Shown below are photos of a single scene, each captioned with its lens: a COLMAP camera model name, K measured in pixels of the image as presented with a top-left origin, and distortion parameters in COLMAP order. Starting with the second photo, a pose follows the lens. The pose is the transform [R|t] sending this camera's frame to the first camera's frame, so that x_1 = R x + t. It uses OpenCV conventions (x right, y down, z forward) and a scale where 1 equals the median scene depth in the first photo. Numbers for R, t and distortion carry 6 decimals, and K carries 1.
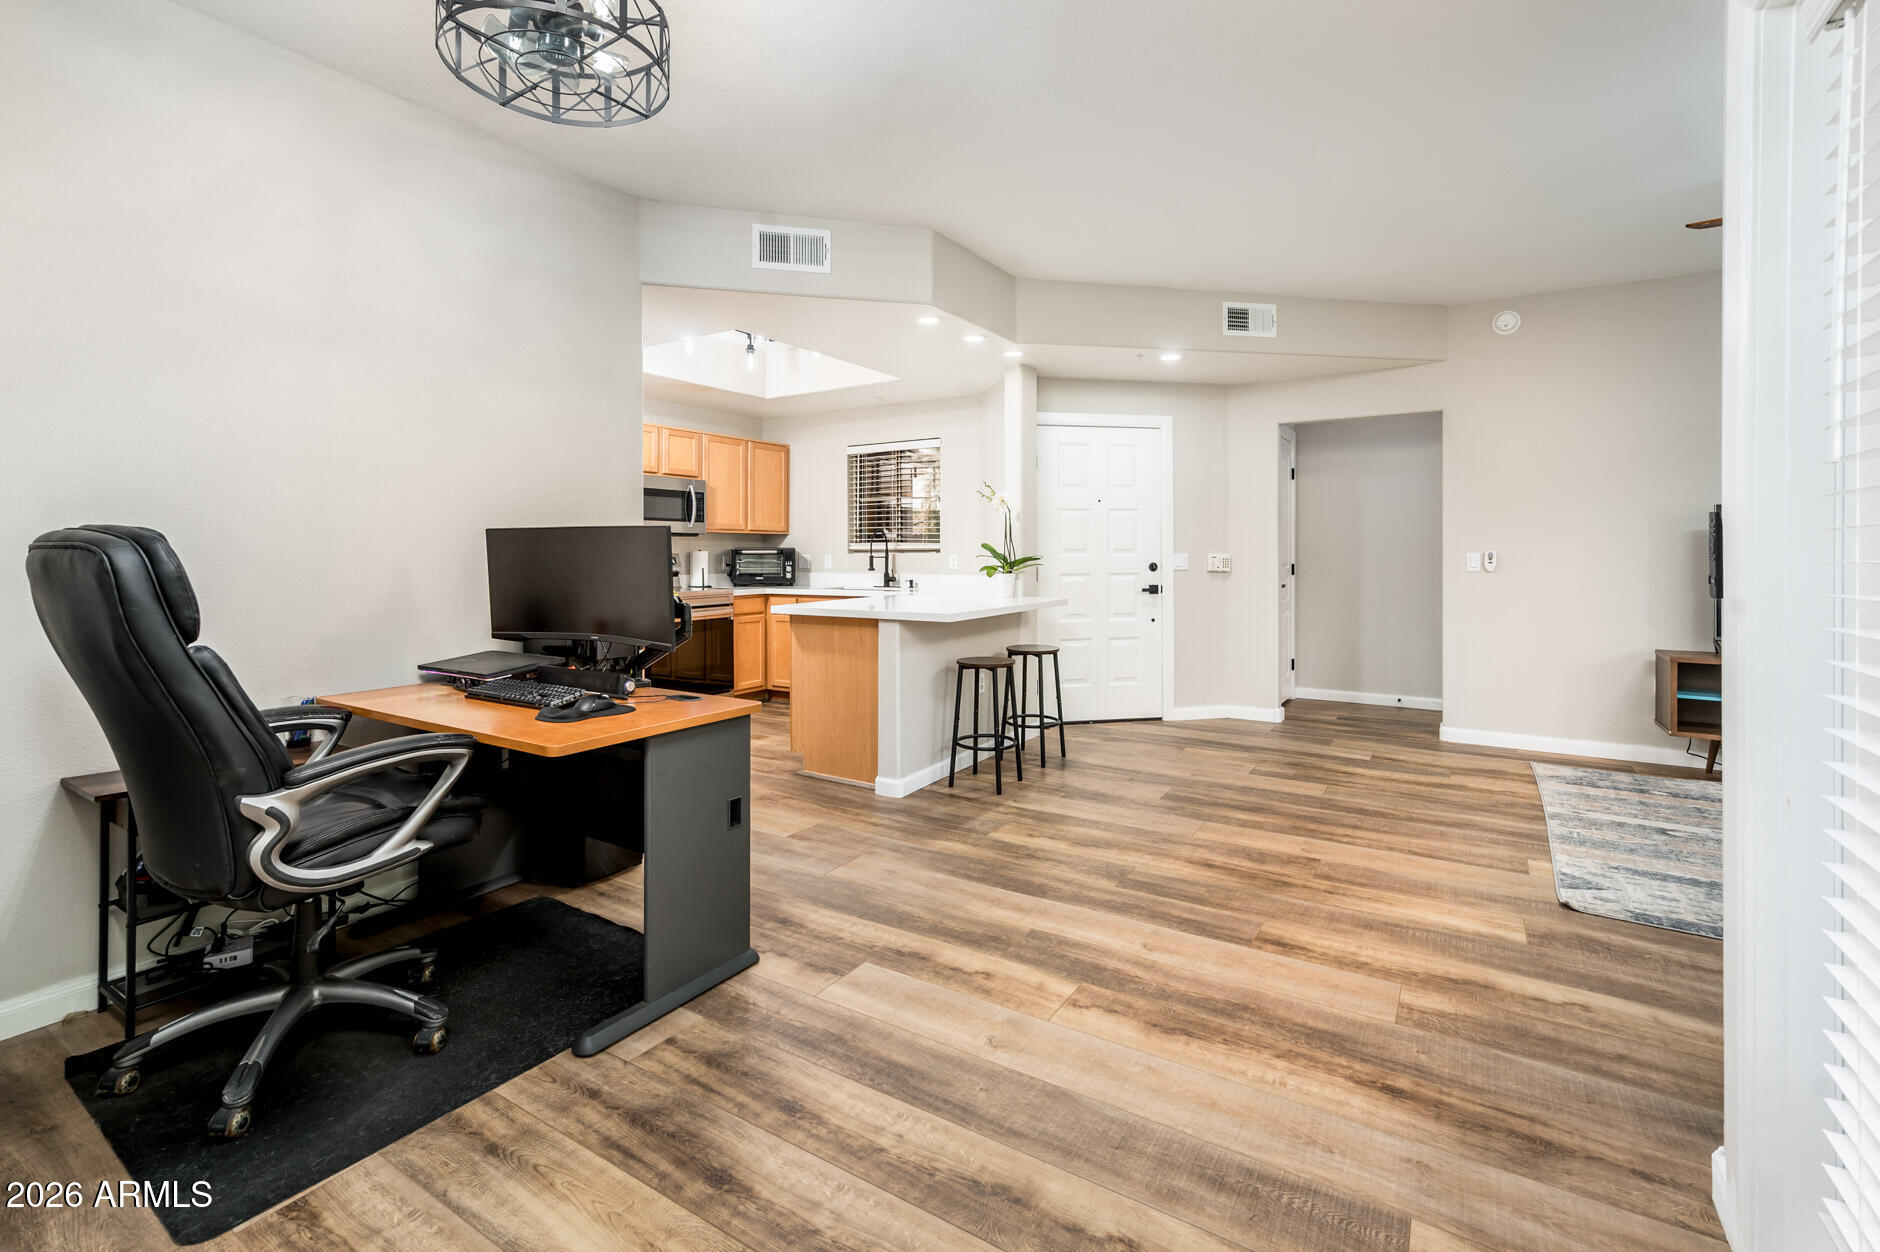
lens RADIAL K [[820.5, 0, 933.5], [0, 820.5, 553.0], [0, 0, 1]] dist [0.008008, -0.001955]
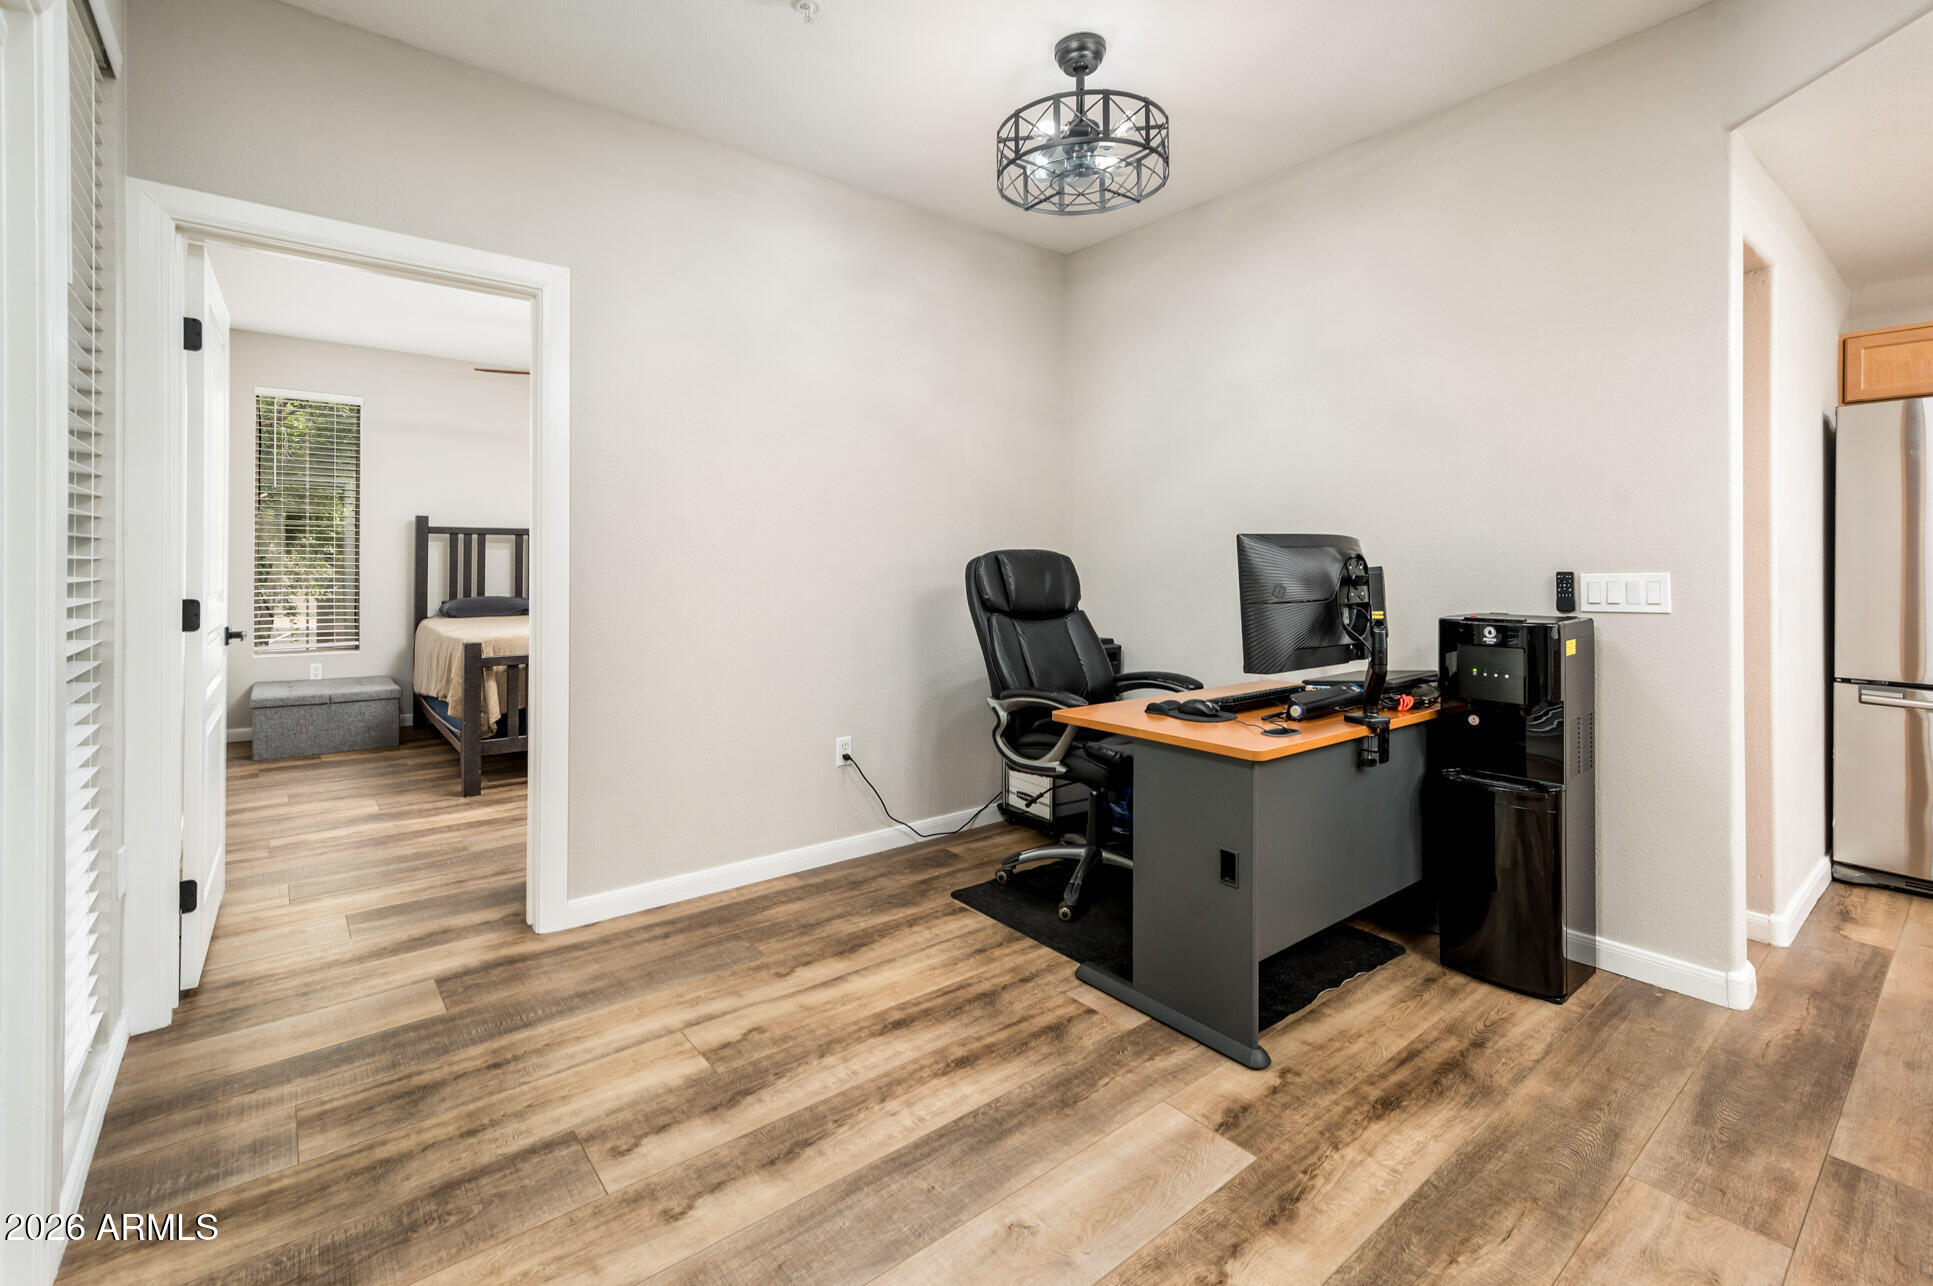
lens RADIAL K [[874.1, 0, 936.3], [0, 874.1, 567.2], [0, 0, 1]] dist [-0.012799, 0.001413]
pose [[-0.330392, 0.003286, -0.943838, 0.462875], [-0.004538, 0.999977, 0.005070, 0.003313], [0.943833, 0.005958, -0.330369, 0.665389]]
